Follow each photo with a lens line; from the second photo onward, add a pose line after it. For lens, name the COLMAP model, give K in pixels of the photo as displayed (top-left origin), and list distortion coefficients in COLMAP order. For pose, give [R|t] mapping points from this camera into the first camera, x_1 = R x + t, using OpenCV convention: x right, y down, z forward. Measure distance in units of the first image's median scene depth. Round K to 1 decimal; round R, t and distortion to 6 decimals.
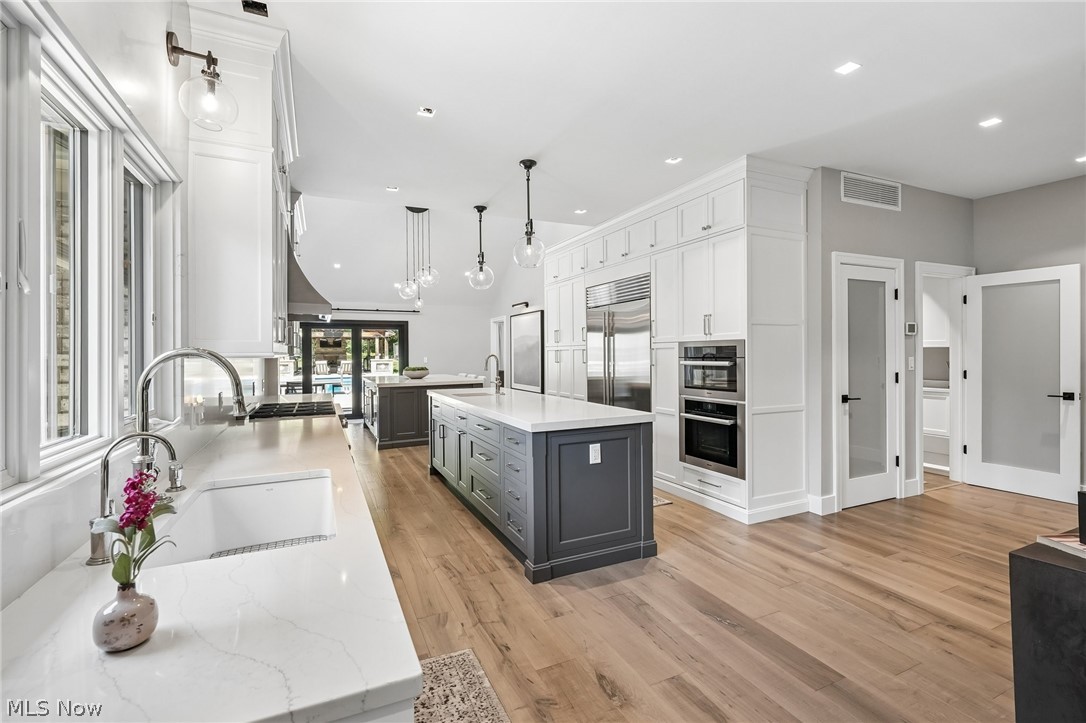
lens RADIAL K [[488.2, 0, 542.2], [0, 488.2, 355.6], [0, 0, 1]] dist [0.003138, 0.000261]
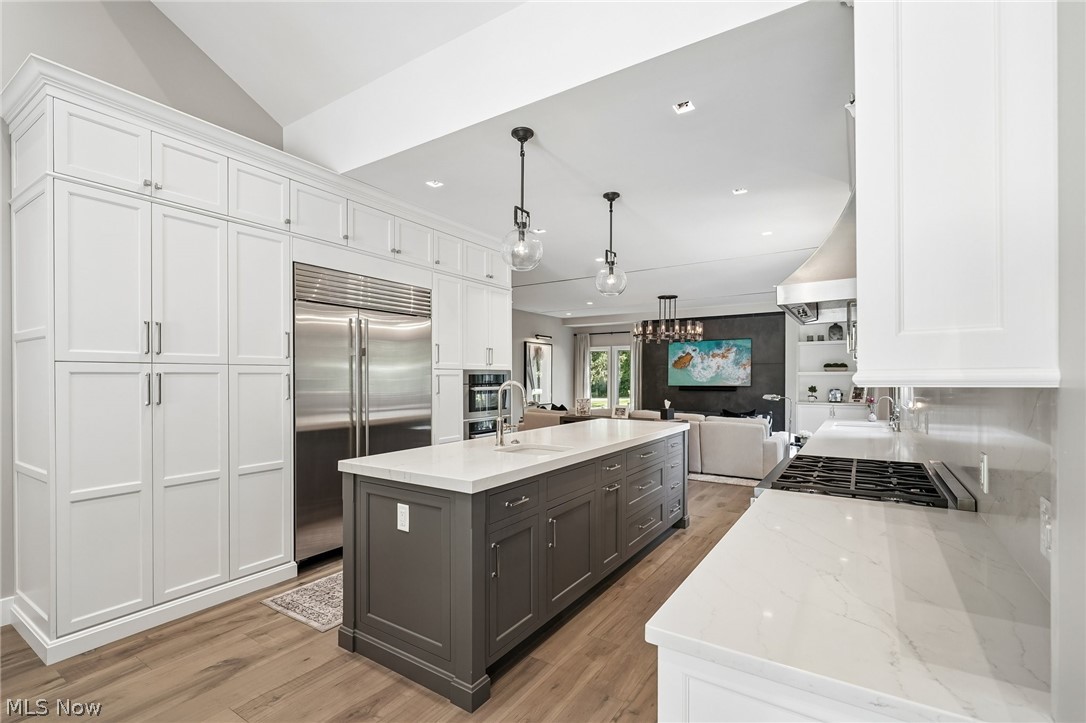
lens RADIAL K [[488.2, 0, 539.2], [0, 488.2, 378.3], [0, 0, 1]] dist [0.003138, 0.000261]
pose [[-0.531504, 0.003498, 0.847049, -0.723271], [0.001380, 0.999994, -0.003263, -0.005447], [-0.847055, -0.000566, -0.531505, 1.472799]]
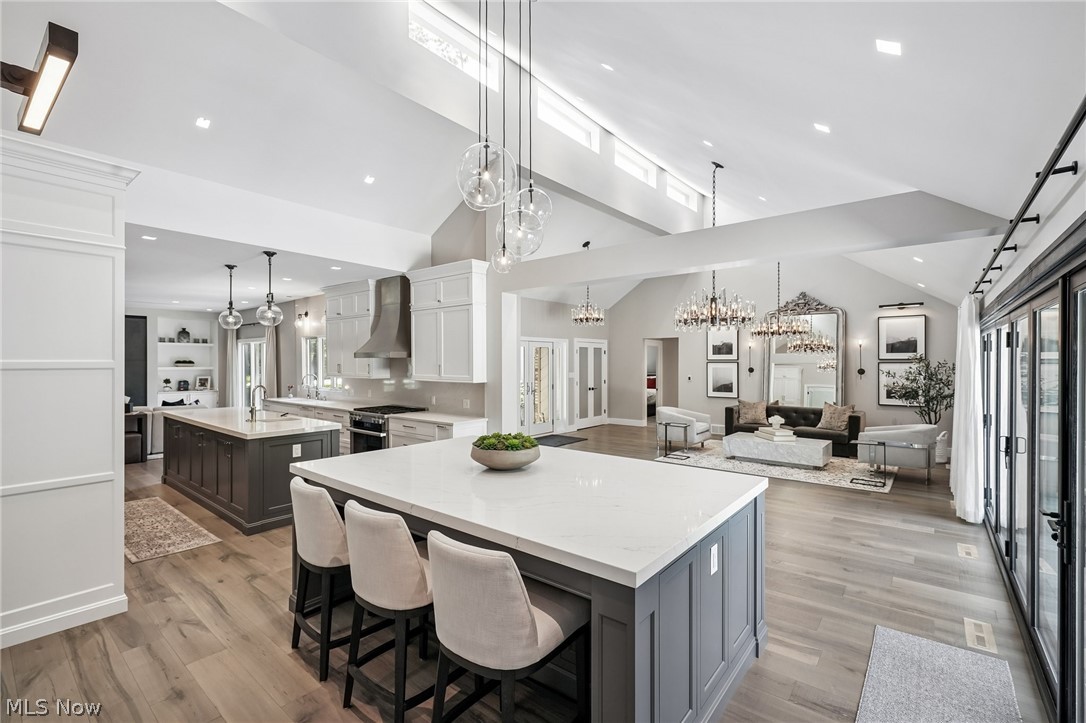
lens RADIAL K [[488.2, 0, 542.8], [0, 488.2, 363.2], [0, 0, 1]] dist [0.003138, 0.000261]
pose [[-0.894852, 0.004387, -0.446340, -0.066439], [0.003192, 0.999989, 0.003431, -0.076072], [0.446351, 0.001646, -0.894857, 2.873816]]
